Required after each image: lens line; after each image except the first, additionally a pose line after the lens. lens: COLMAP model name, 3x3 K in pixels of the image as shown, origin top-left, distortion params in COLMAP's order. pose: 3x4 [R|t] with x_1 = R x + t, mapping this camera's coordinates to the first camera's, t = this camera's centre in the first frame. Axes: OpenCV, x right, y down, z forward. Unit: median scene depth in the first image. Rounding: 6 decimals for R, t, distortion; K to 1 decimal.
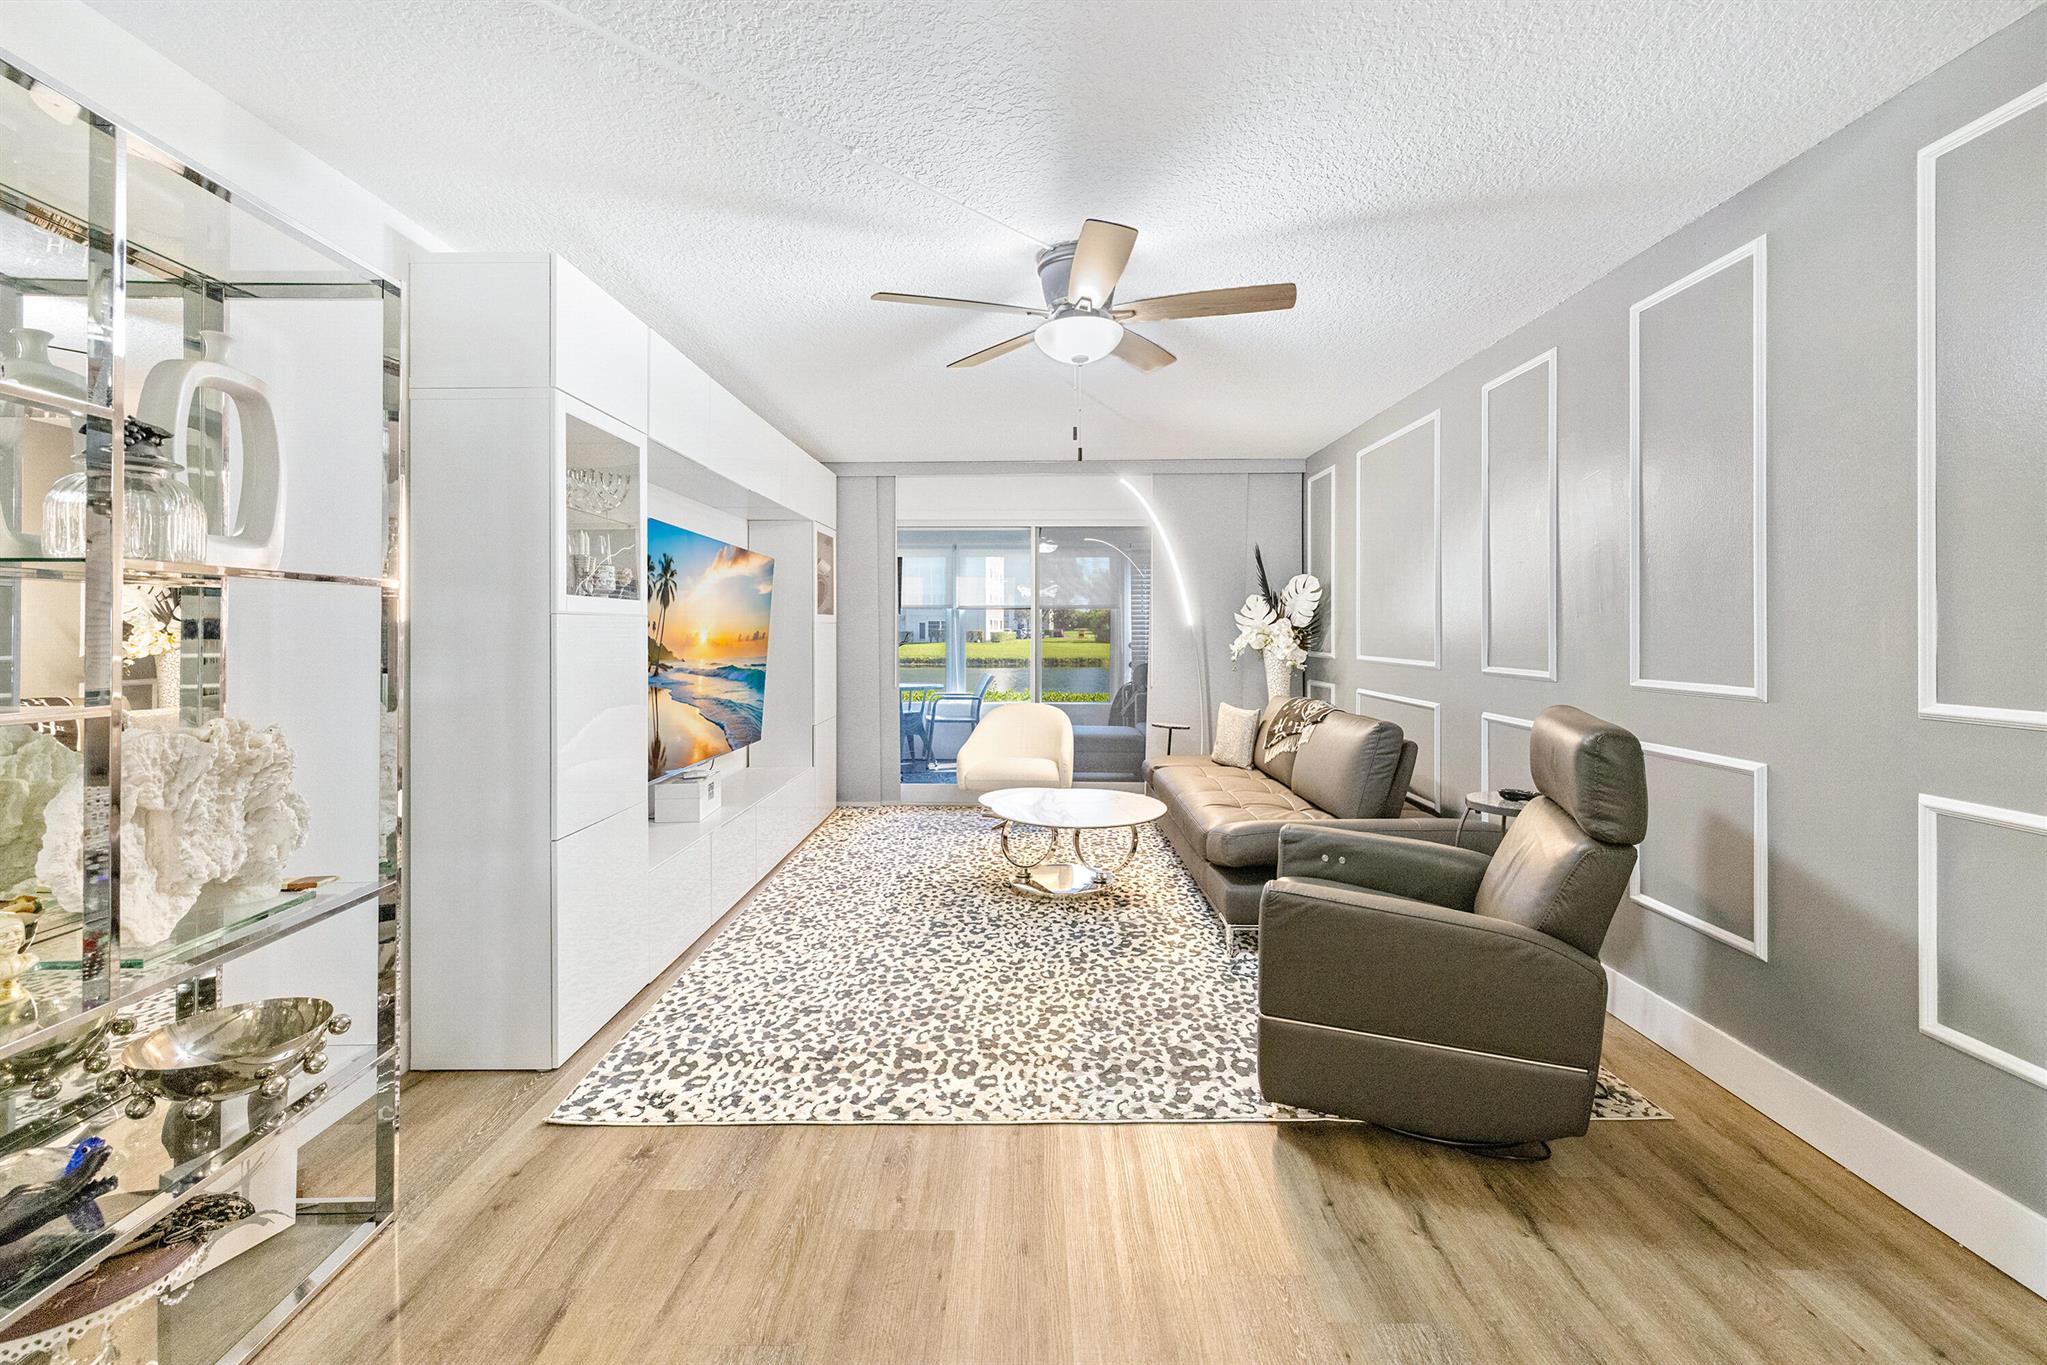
lens RADIAL K [[882.3, 0, 1014.4], [0, 882.3, 632.4], [0, 0, 1]] dist [-0.005534, 0.001870]
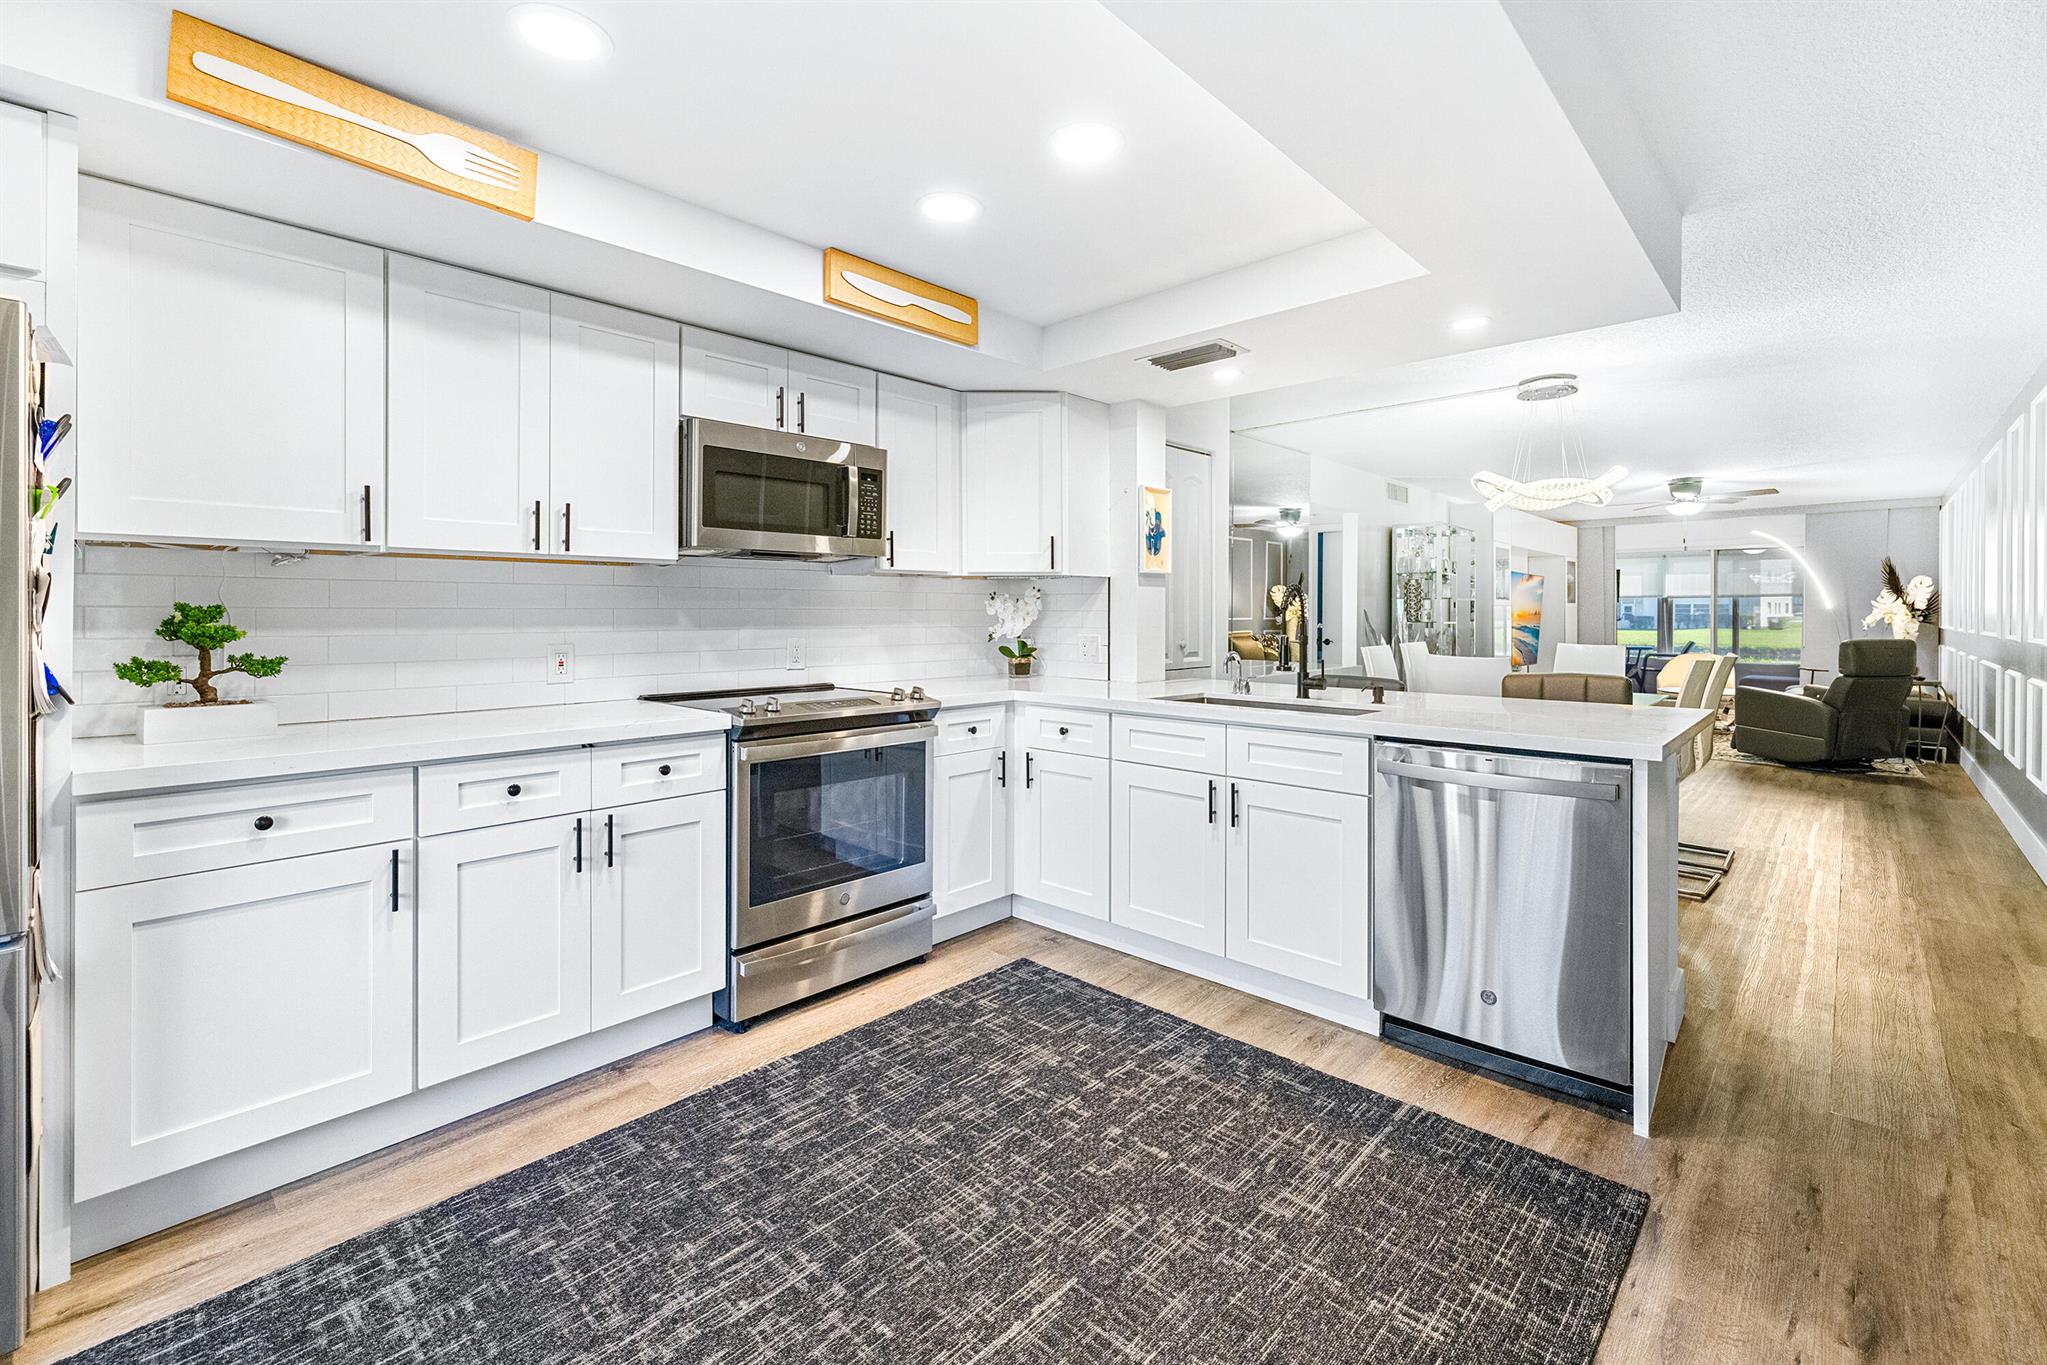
lens RADIAL K [[882.3, 0, 1018.3], [0, 882.3, 612.4], [0, 0, 1]] dist [-0.005534, 0.001870]
pose [[0.741258, 0.000342, -0.671220, 0.282380], [-0.003193, 0.999990, -0.003017, 0.016094], [0.671212, 0.004380, 0.741252, -1.924076]]
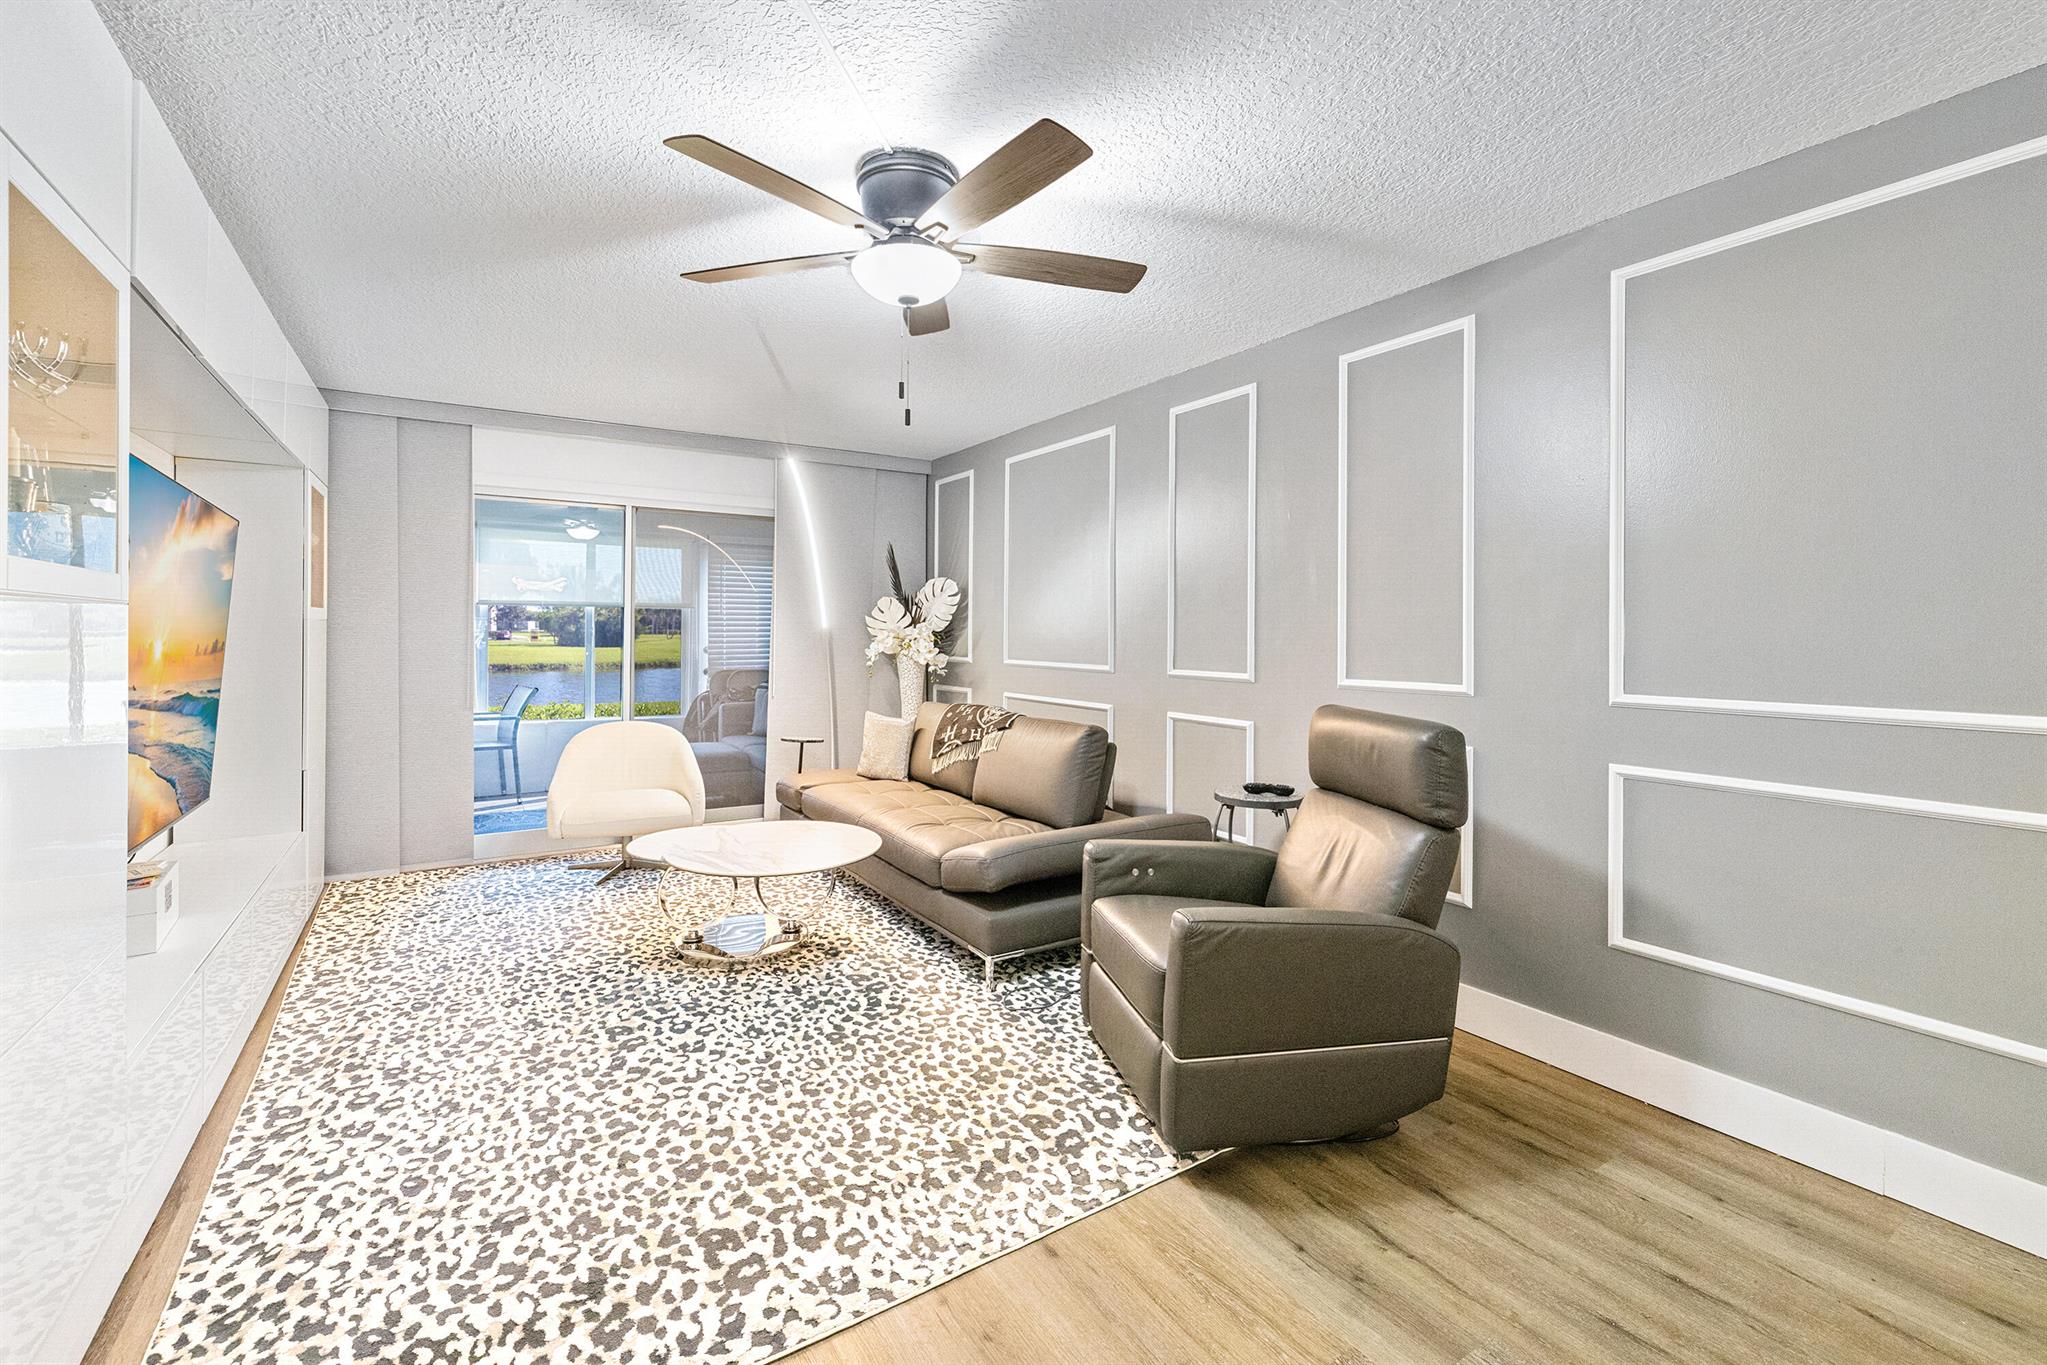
lens RADIAL K [[882.3, 0, 1019.1], [0, 882.3, 635.0], [0, 0, 1]] dist [-0.005534, 0.001870]
pose [[0.834166, 0.004767, 0.551492, -0.215550], [-0.004790, 0.999988, -0.001398, -0.000687], [-0.551492, -0.001475, 0.834179, 0.201504]]
